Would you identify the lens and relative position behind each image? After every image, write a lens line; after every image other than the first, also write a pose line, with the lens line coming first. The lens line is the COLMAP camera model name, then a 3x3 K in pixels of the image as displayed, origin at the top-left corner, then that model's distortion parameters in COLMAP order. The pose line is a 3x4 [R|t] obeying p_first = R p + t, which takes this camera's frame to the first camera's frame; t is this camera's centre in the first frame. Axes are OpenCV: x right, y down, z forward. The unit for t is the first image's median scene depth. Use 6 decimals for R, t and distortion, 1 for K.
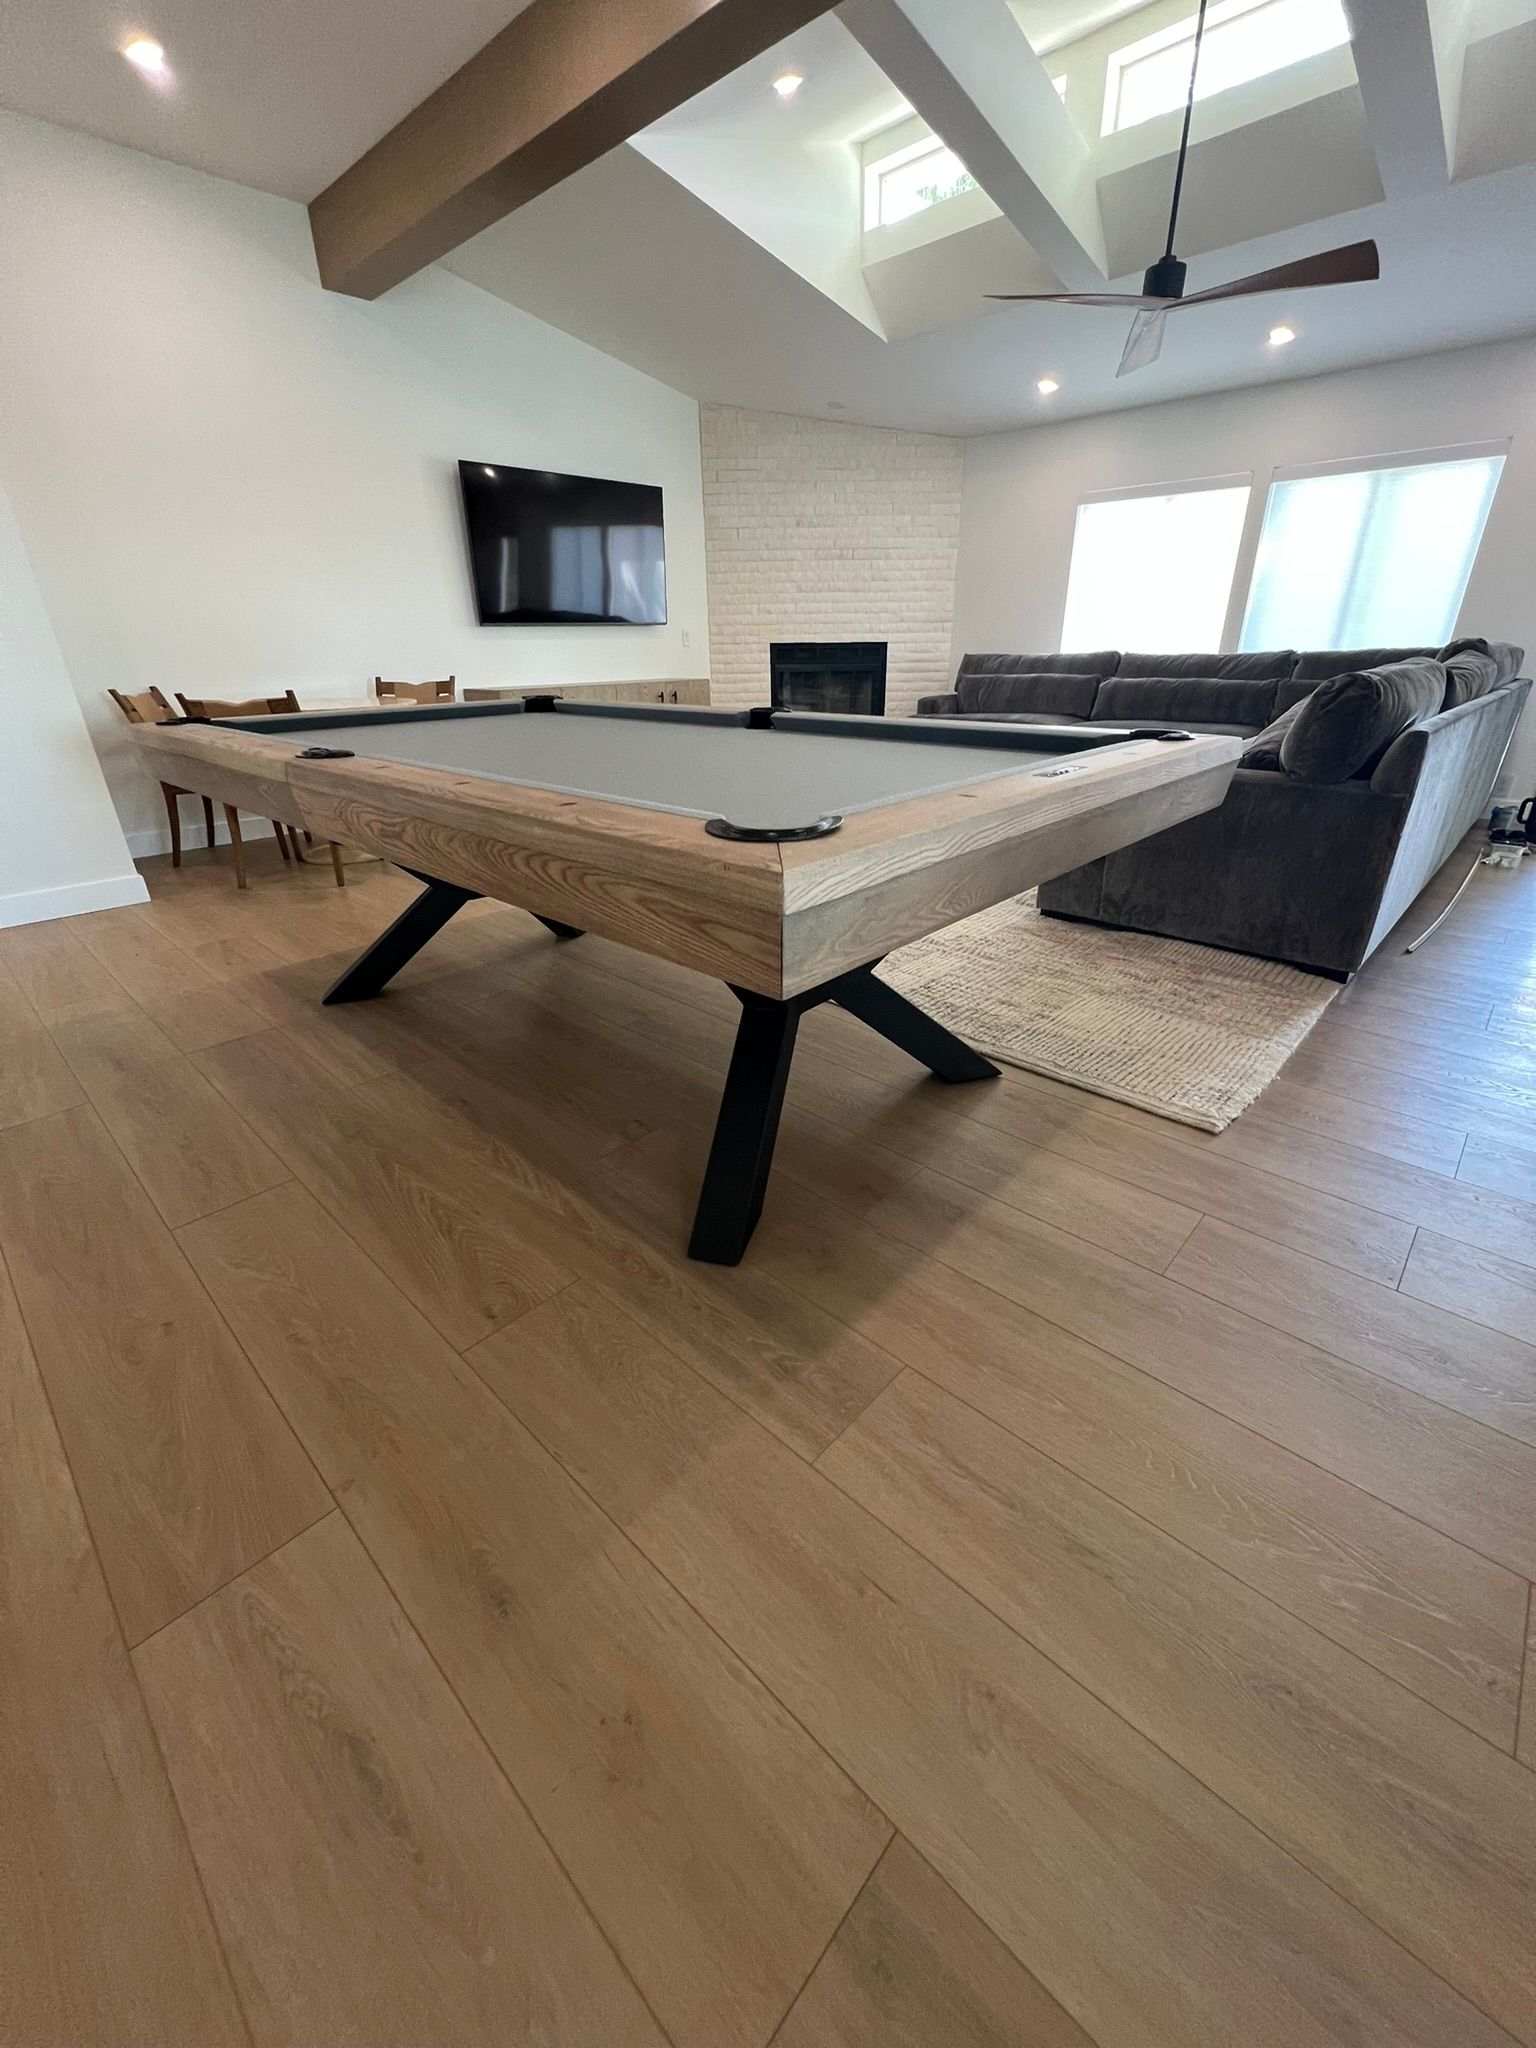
lens RADIAL K [[817.6, 0, 778.8], [0, 817.6, 1019.7], [0, 0, 1]] dist [-0.002350, -0.000058]
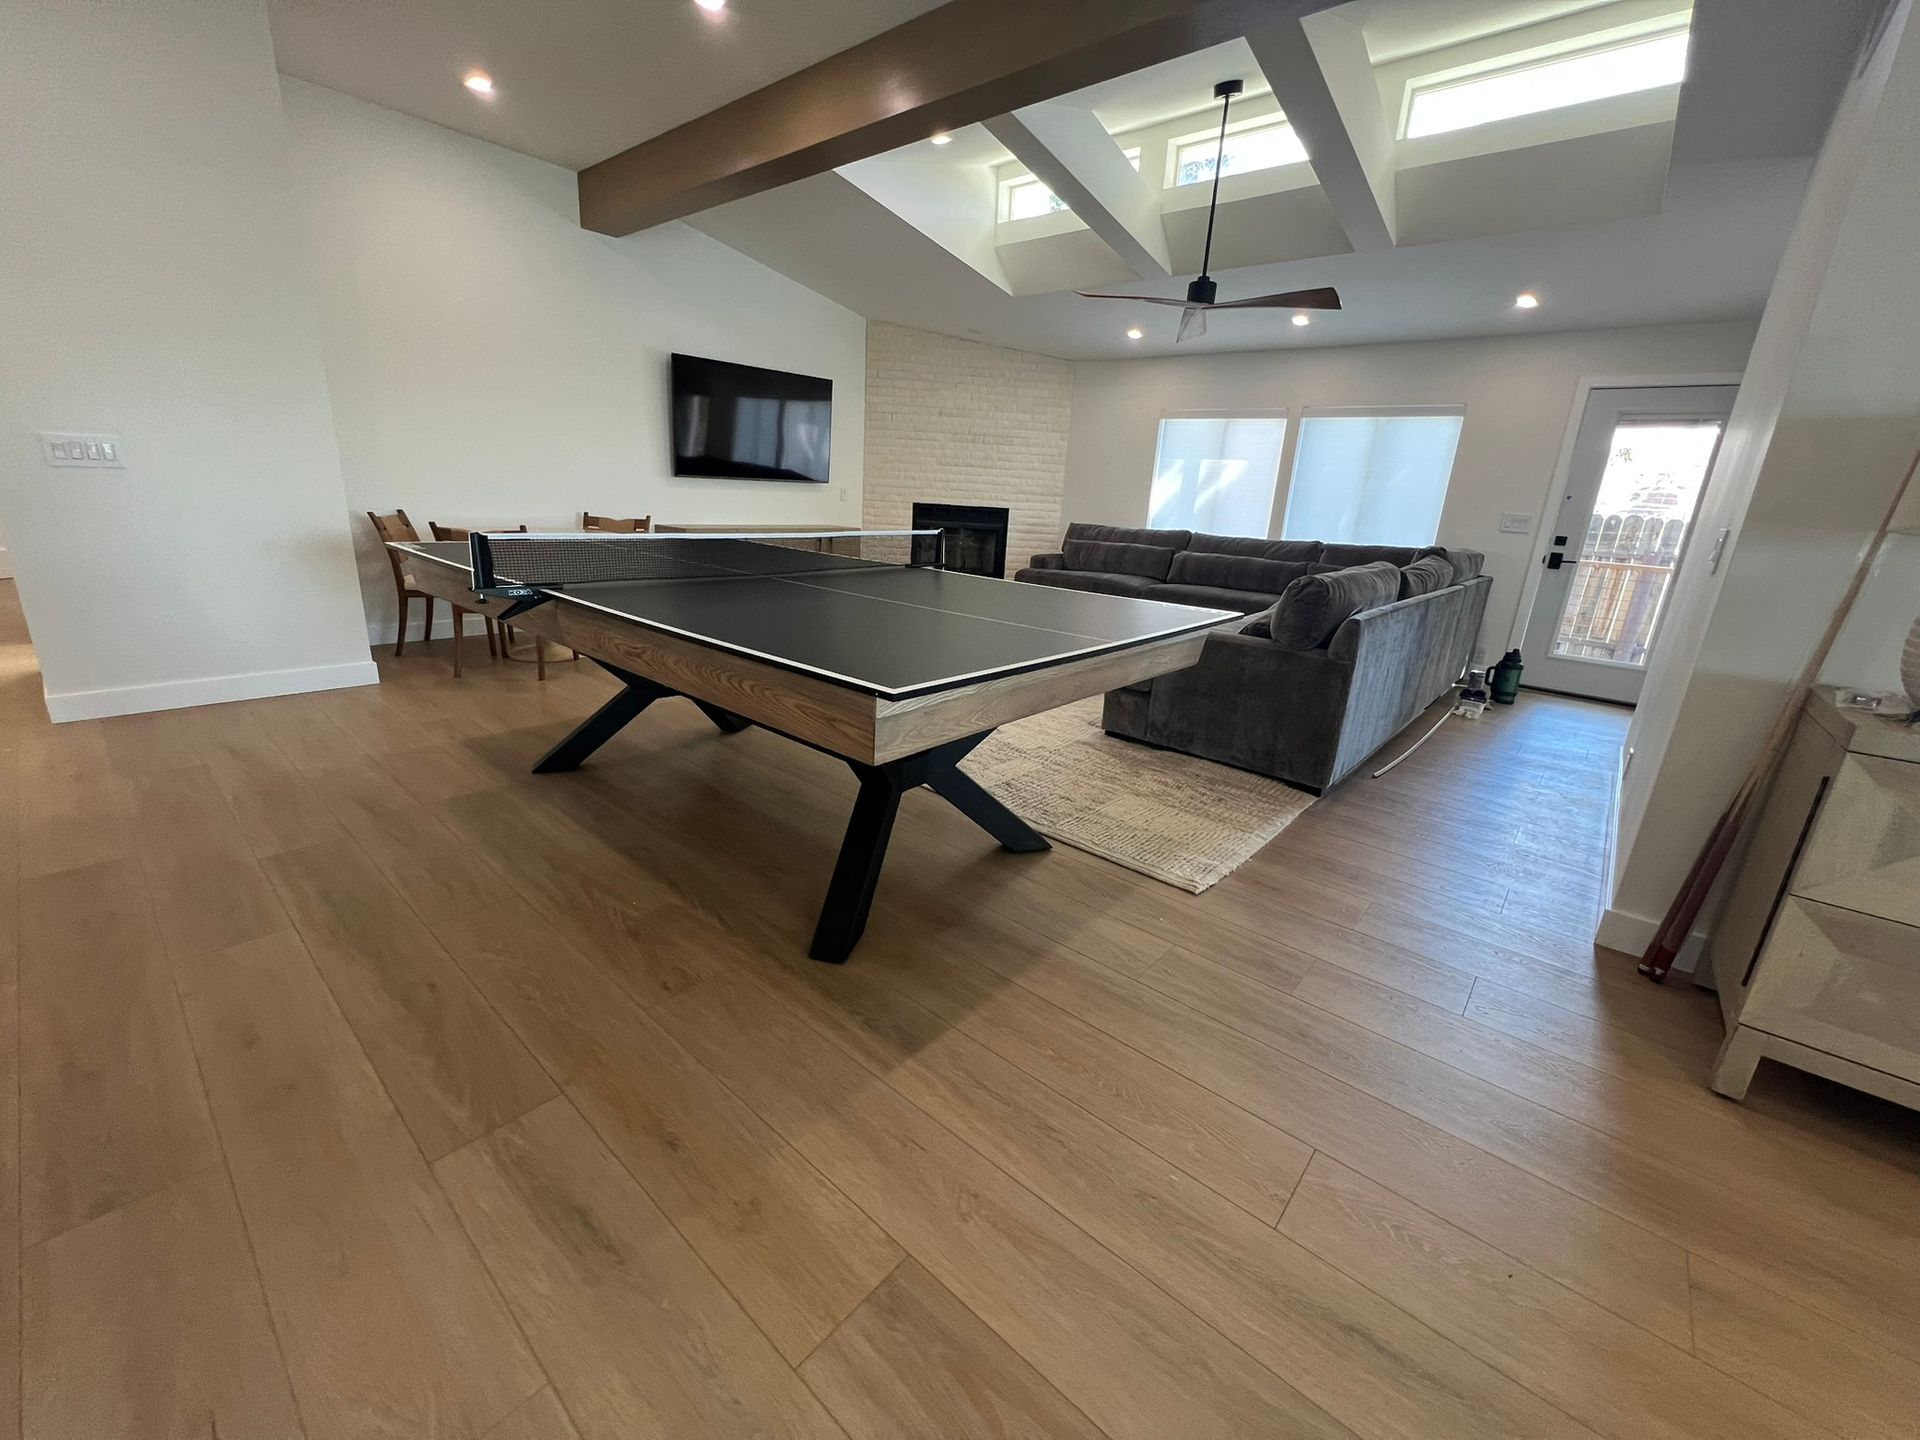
lens RADIAL K [[766.5, 0, 955.2], [0, 766.5, 714.9], [0, 0, 1]] dist [-0.002350, -0.000058]
pose [[0.997113, 0.055858, 0.051427, 0.026339], [-0.047934, 0.988393, -0.144160, 0.029476], [-0.058883, 0.141279, 0.988217, -0.203672]]
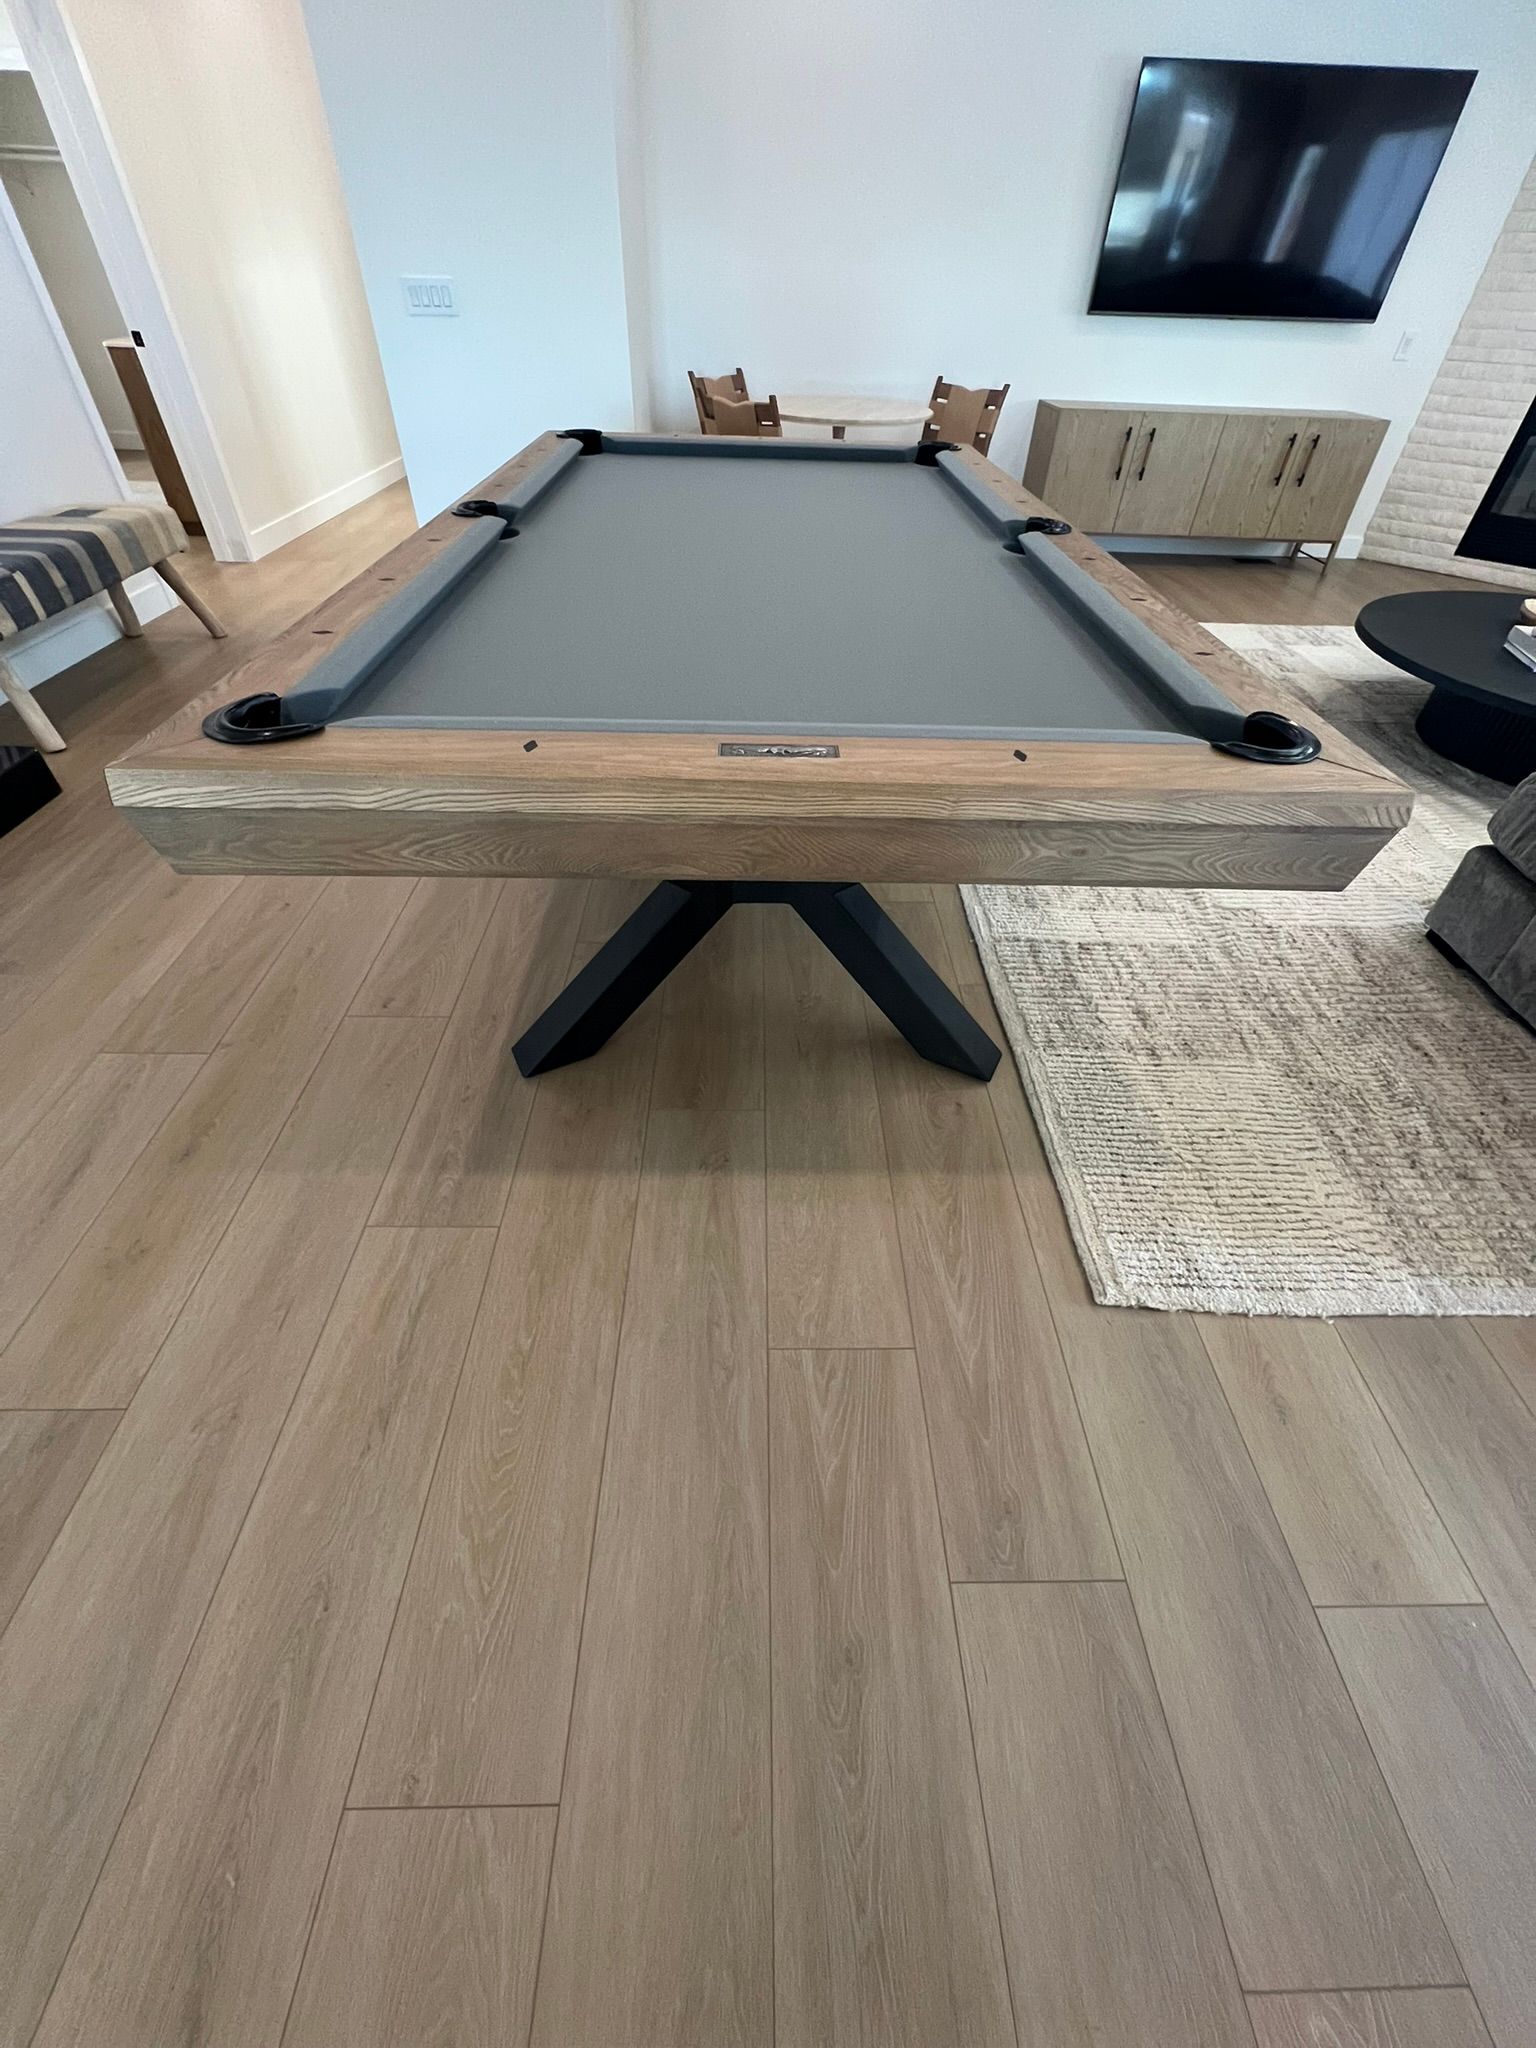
lens RADIAL K [[826.4, 0, 771.4], [0, 826.4, 1019.7], [0, 0, 1]] dist [-0.002416, -0.000155]
pose [[0.691471, 0.507966, -0.513652, 0.382411], [-0.338496, 0.855969, 0.390816, -0.173757], [0.638192, -0.096368, 0.763822, 0.181743]]
